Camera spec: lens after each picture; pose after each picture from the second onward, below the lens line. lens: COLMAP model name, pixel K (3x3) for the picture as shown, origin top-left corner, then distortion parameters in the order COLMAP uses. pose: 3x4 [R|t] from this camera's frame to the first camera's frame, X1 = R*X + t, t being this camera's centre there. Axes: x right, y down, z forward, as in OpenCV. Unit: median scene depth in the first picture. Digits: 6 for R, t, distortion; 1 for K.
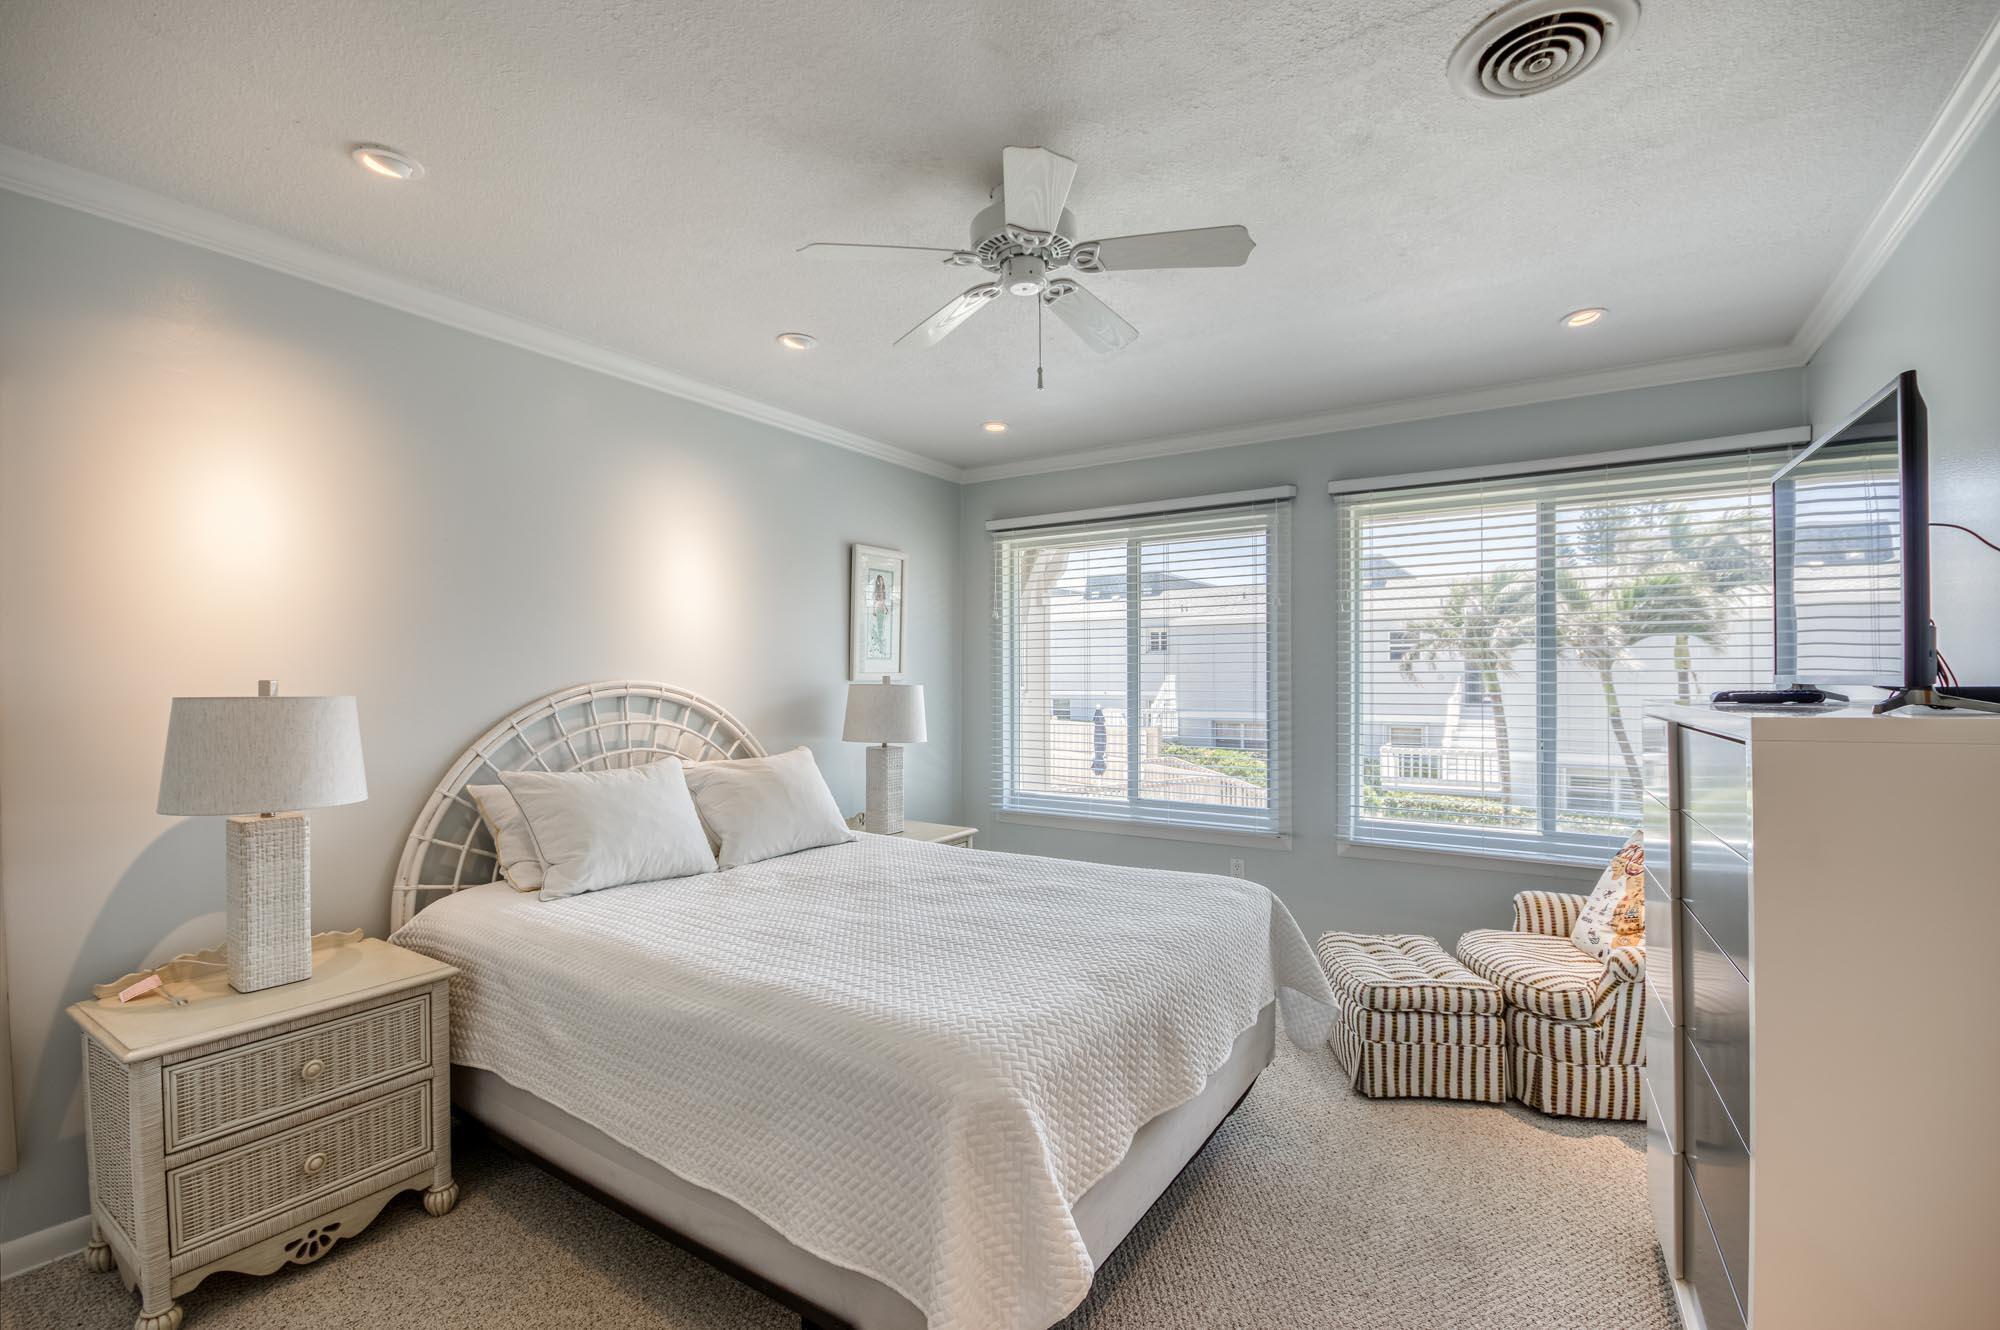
lens RADIAL K [[874.1, 0, 1082.3], [0, 874.1, 656.4], [0, 0, 1]] dist [-0.007448, -0.002817]
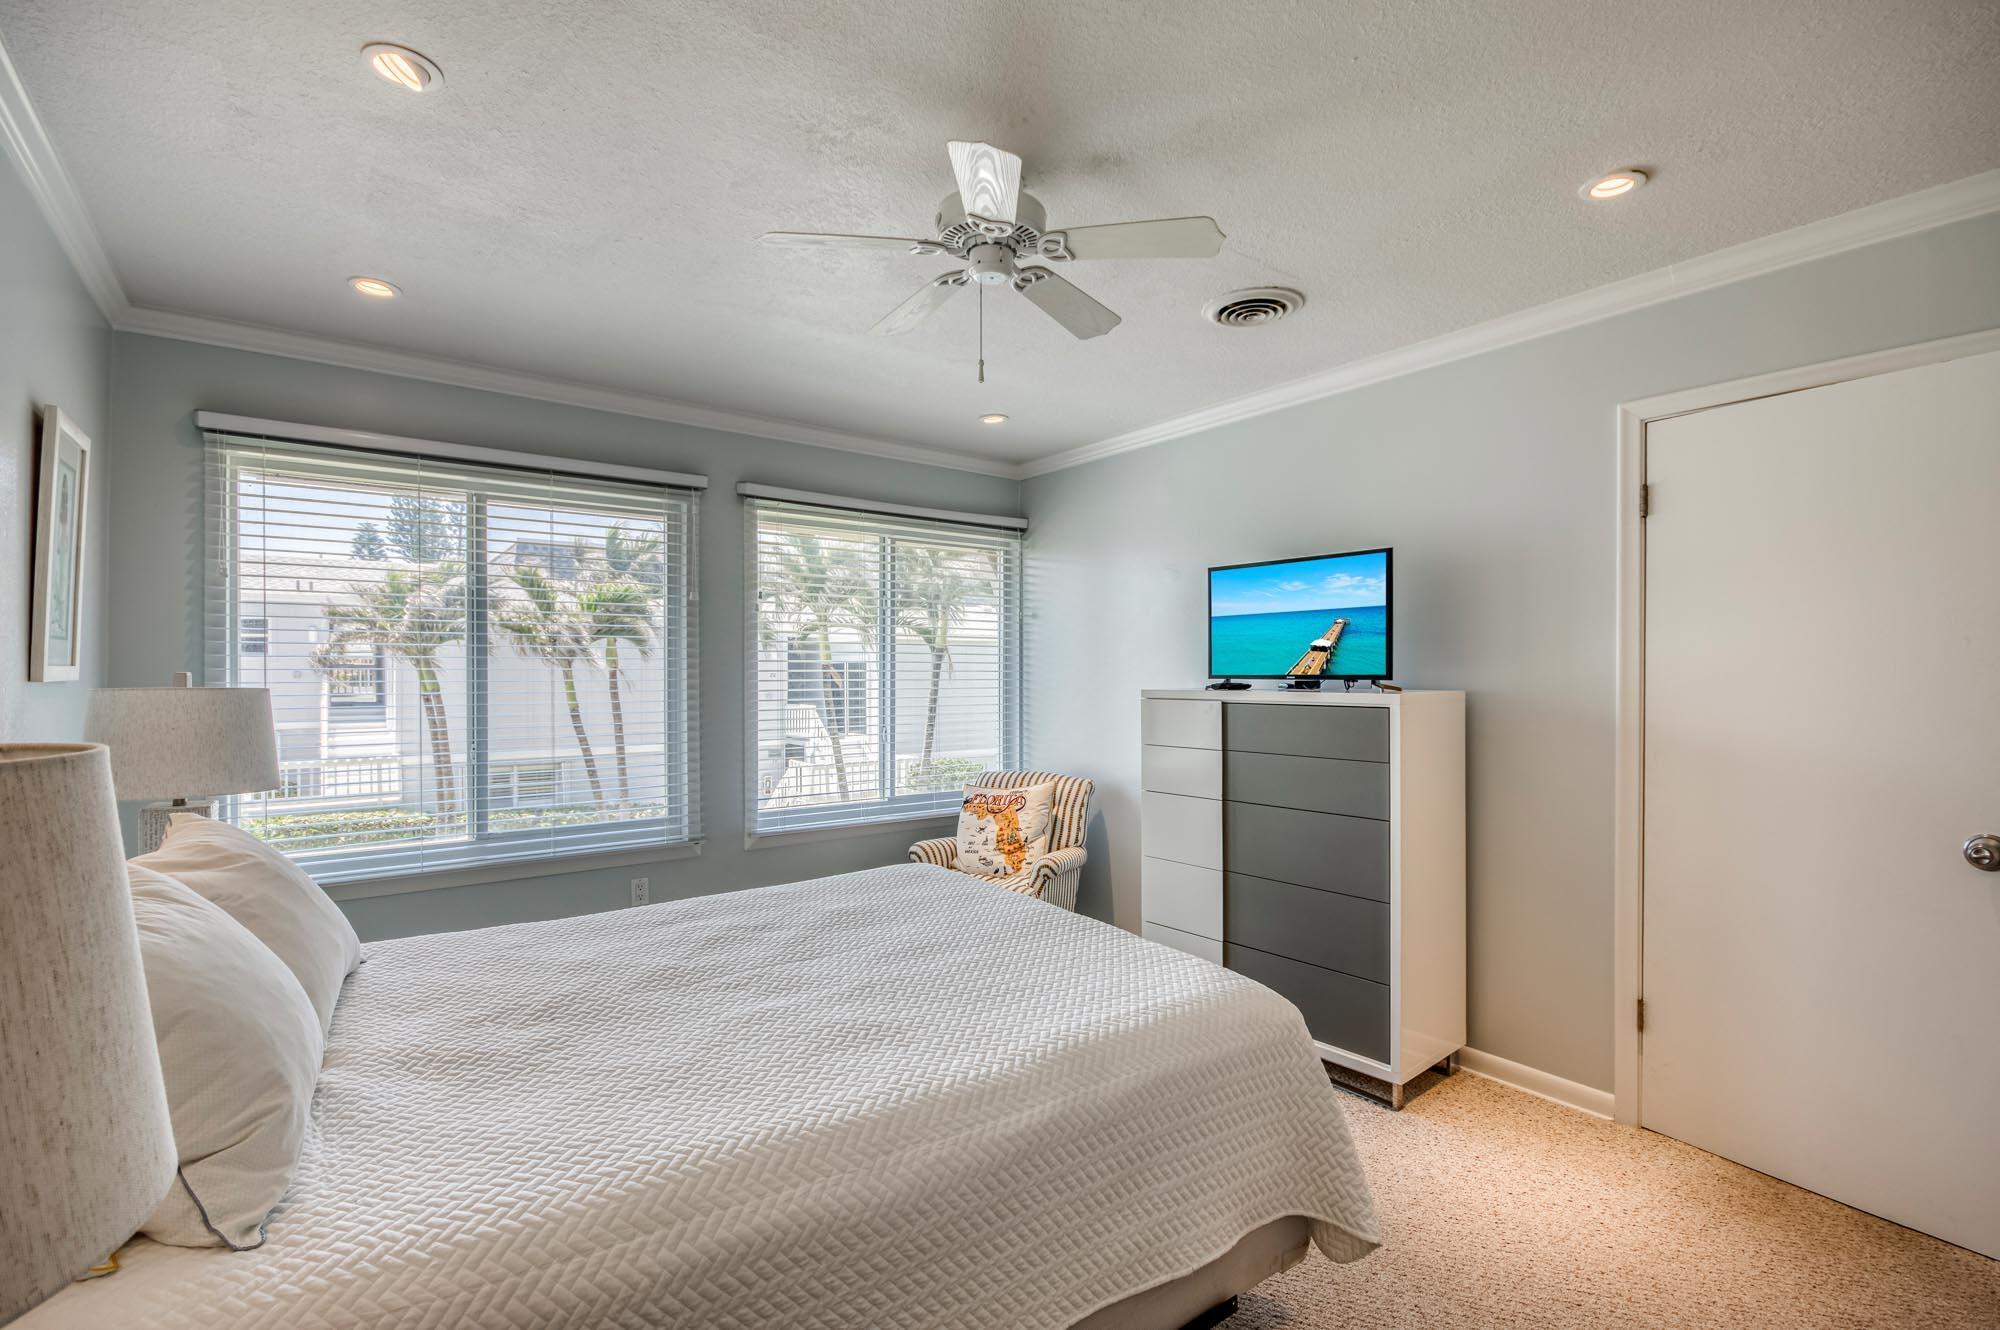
lens RADIAL K [[874.1, 0, 1000.0], [0, 874.1, 675.5], [0, 0, 1]] dist [-0.007448, -0.002817]
pose [[0.377678, 0.001038, 0.925936, -0.465516], [-0.023935, 0.999676, 0.008642, 0.006191], [-0.925628, -0.025426, 0.377581, 0.296671]]
